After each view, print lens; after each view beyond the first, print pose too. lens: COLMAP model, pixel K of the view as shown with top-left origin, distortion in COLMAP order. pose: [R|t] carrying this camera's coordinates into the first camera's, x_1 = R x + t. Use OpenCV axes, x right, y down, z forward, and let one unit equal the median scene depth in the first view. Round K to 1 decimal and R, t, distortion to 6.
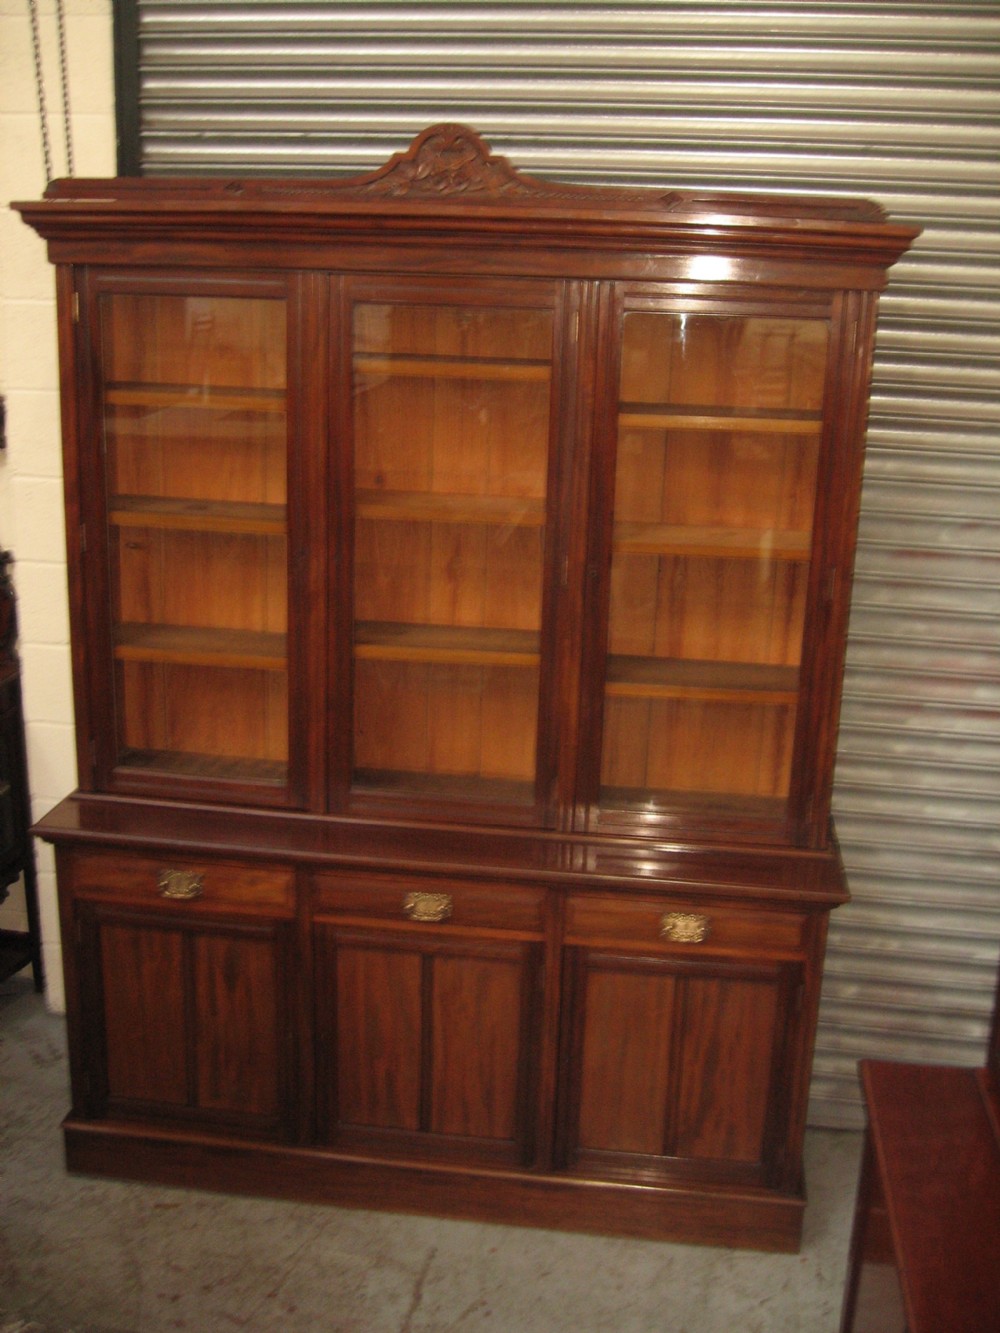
lens RADIAL K [[1452.5, 0, 498.0], [0, 1452.5, 658.2], [0, 0, 1]] dist [-0.137218, 0.113969]
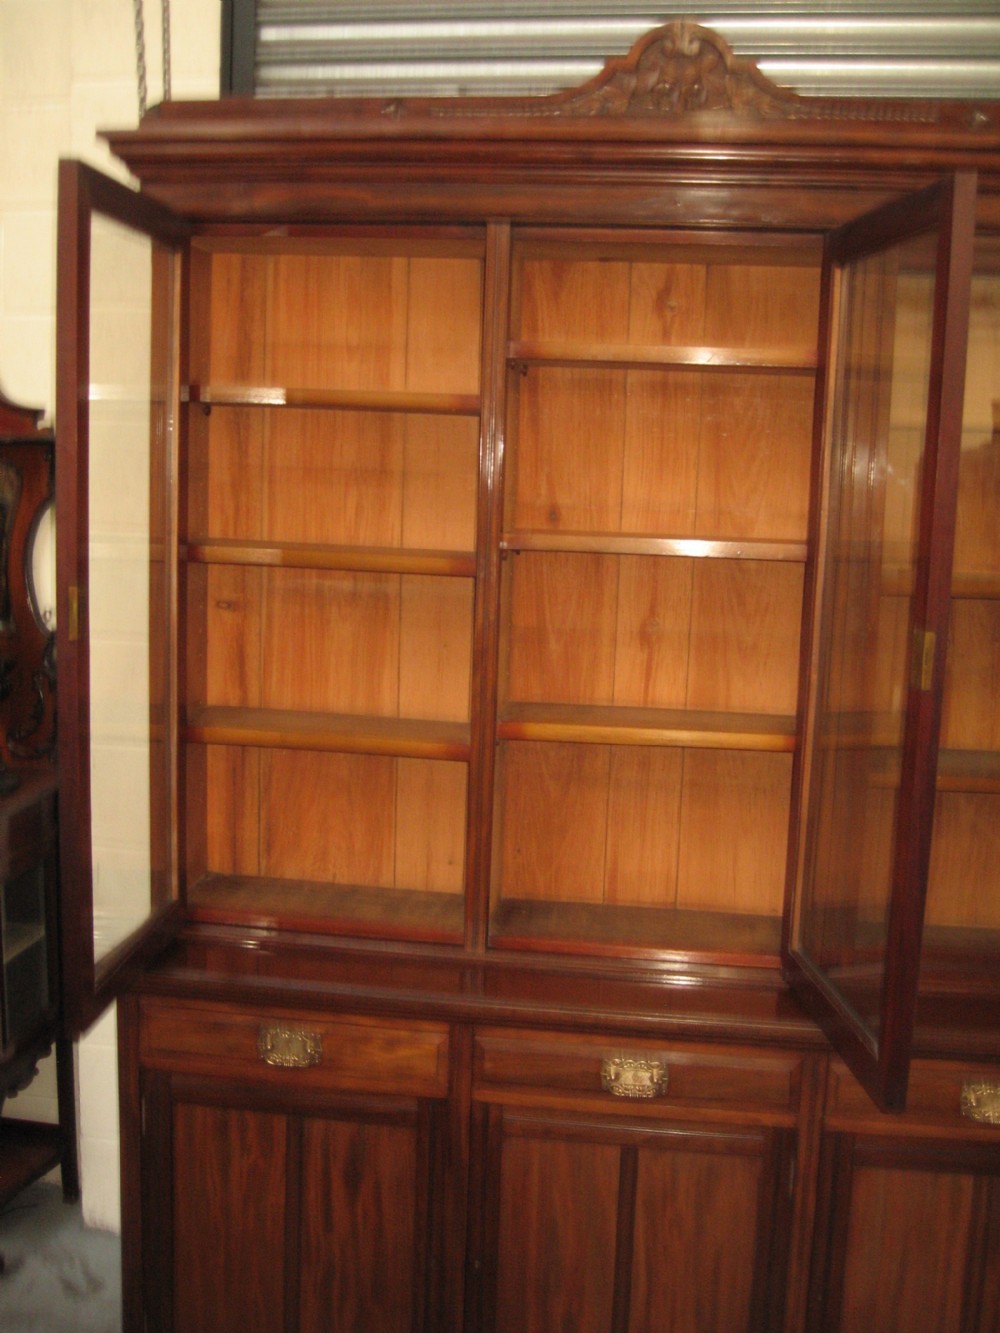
lens RADIAL K [[1452.5, 0, 498.0], [0, 1452.5, 658.2], [0, 0, 1]] dist [-0.137218, 0.113969]
pose [[0.999983, 0.002968, -0.004994, -0.111716], [-0.003628, 0.990453, -0.137806, 0.061260], [0.004537, 0.137822, 0.990447, 0.252837]]
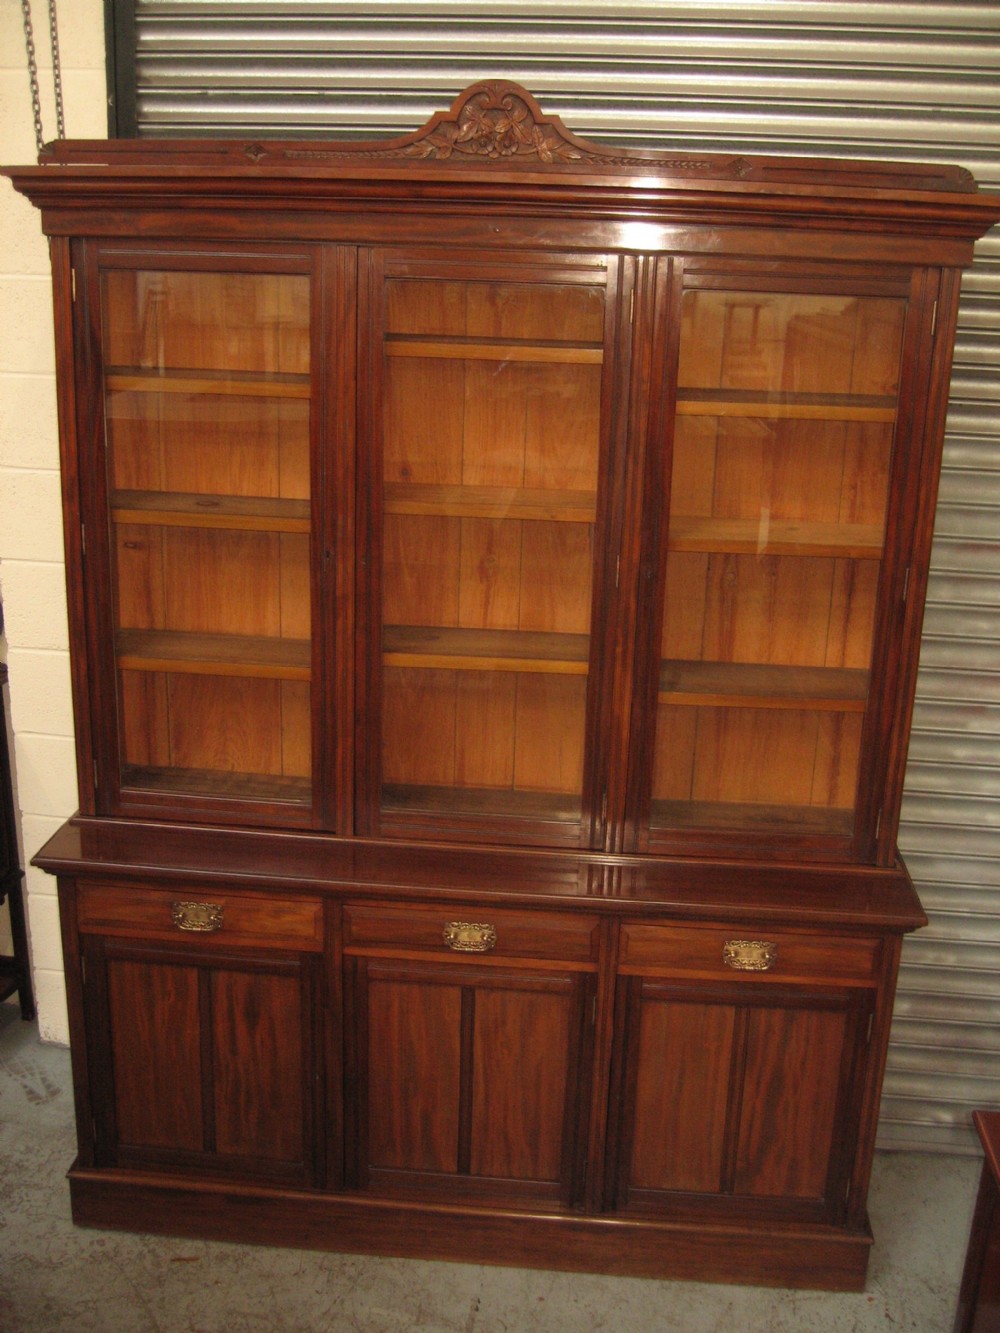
lens RADIAL K [[1452.5, 0, 498.0], [0, 1452.5, 658.2], [0, 0, 1]] dist [-0.137218, 0.113969]
pose [[0.999128, -0.012503, 0.039830, -0.063780], [0.011667, 0.999708, 0.021148, -0.024466], [-0.040083, -0.020665, 0.998983, 0.080883]]
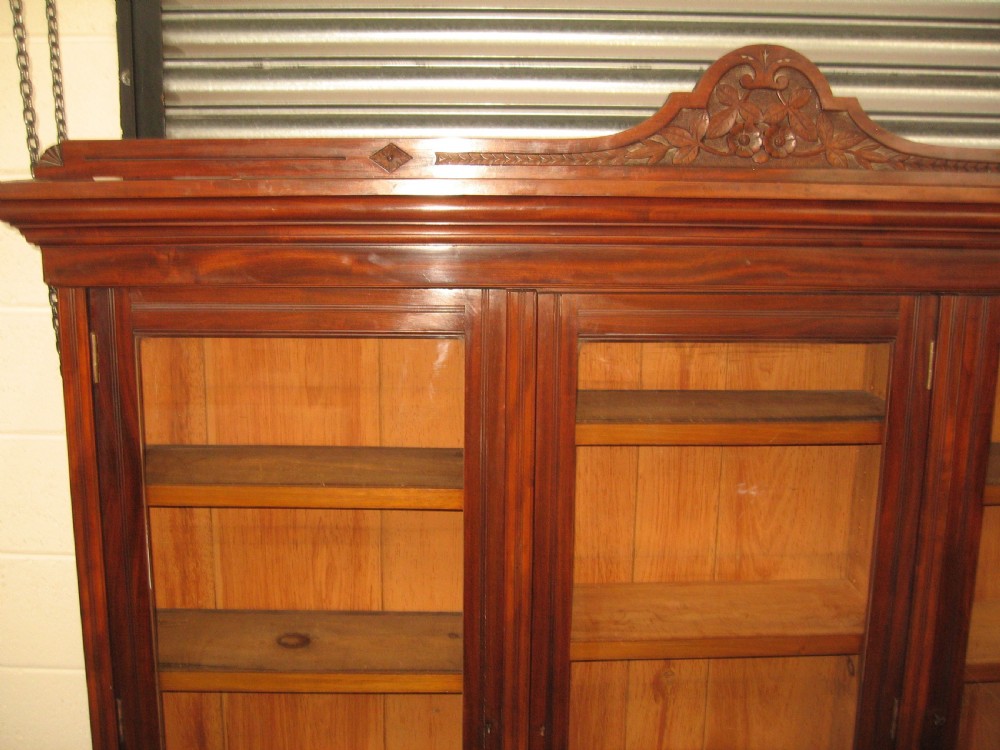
lens RADIAL K [[1089.7, 0, 490.5], [0, 1089.7, 378.6], [0, 0, 1]] dist [-0.137218, 0.113969]
pose [[0.987193, -0.052649, 0.150595, -0.191886], [0.063422, 0.995691, -0.067648, -0.186489], [-0.146384, 0.076333, 0.986278, 0.514883]]
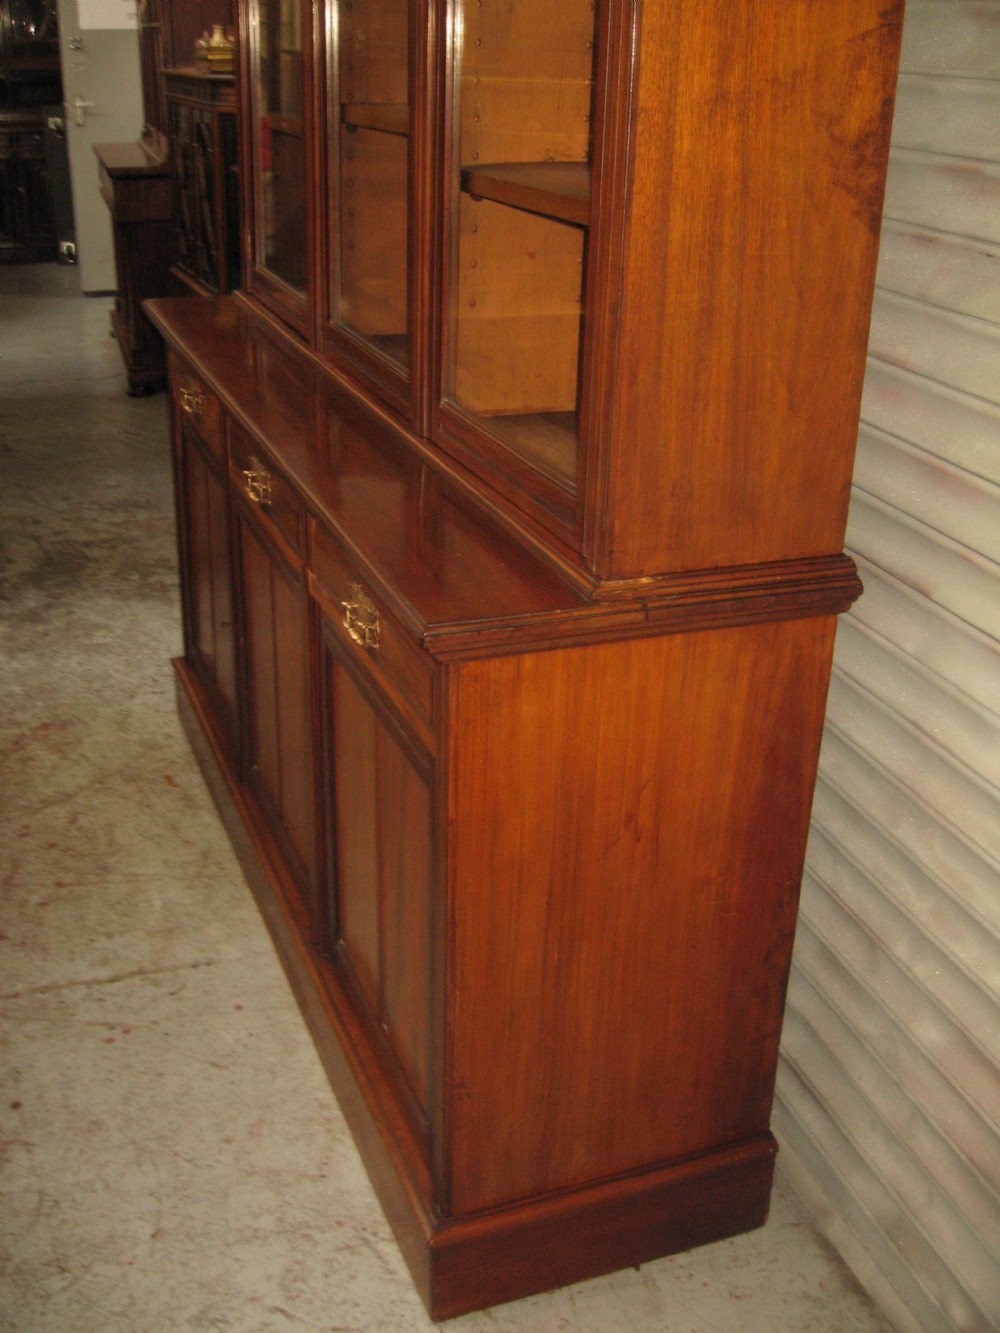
lens RADIAL K [[1452.5, 0, 498.0], [0, 1452.5, 658.2], [0, 0, 1]] dist [-0.137218, 0.113969]
pose [[0.476680, 0.336651, -0.812060, 0.570471], [-0.247815, 0.937761, 0.243294, 0.055259], [0.843424, 0.085267, 0.530439, 0.724525]]
